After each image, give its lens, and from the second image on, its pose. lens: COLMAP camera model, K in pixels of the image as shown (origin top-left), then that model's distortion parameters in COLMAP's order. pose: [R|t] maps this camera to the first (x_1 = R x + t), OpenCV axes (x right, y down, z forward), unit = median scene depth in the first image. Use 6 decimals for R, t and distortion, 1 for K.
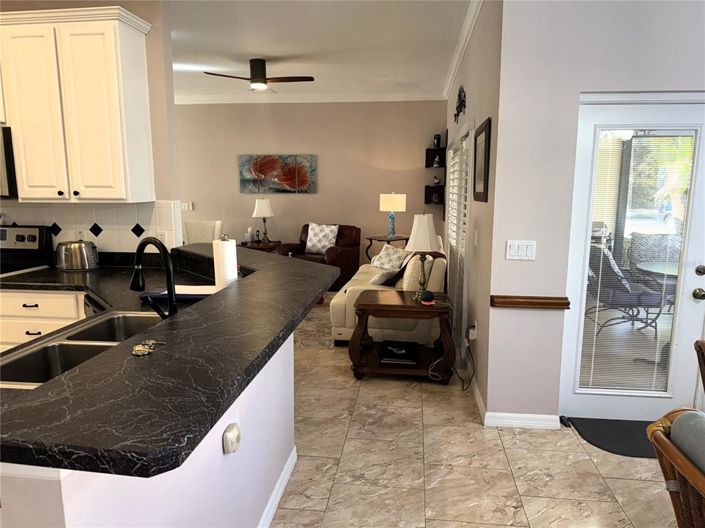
lens RADIAL K [[495.0, 0, 348.7], [0, 495.0, 266.1], [0, 0, 1]] dist [0.159861, -0.218487]
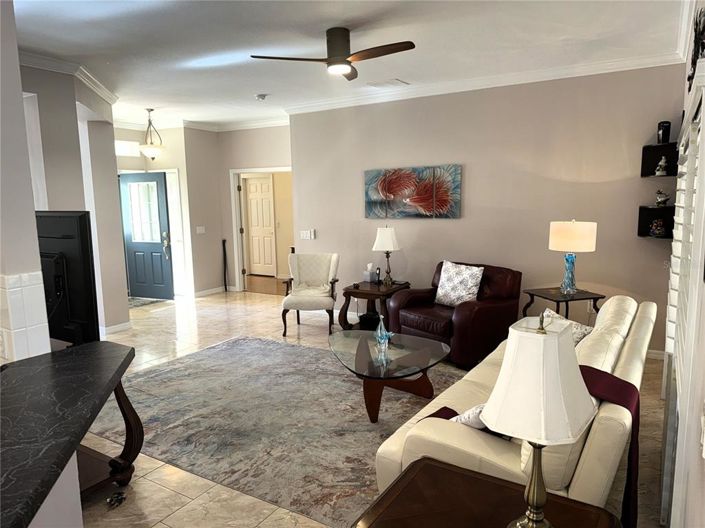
lens RADIAL K [[495.0, 0, 348.7], [0, 495.0, 266.1], [0, 0, 1]] dist [0.159861, -0.218487]
pose [[0.913586, 0.038568, -0.404811, 0.083900], [-0.046498, 0.998871, -0.009771, -0.066408], [0.403977, 0.027750, 0.914348, 0.295905]]
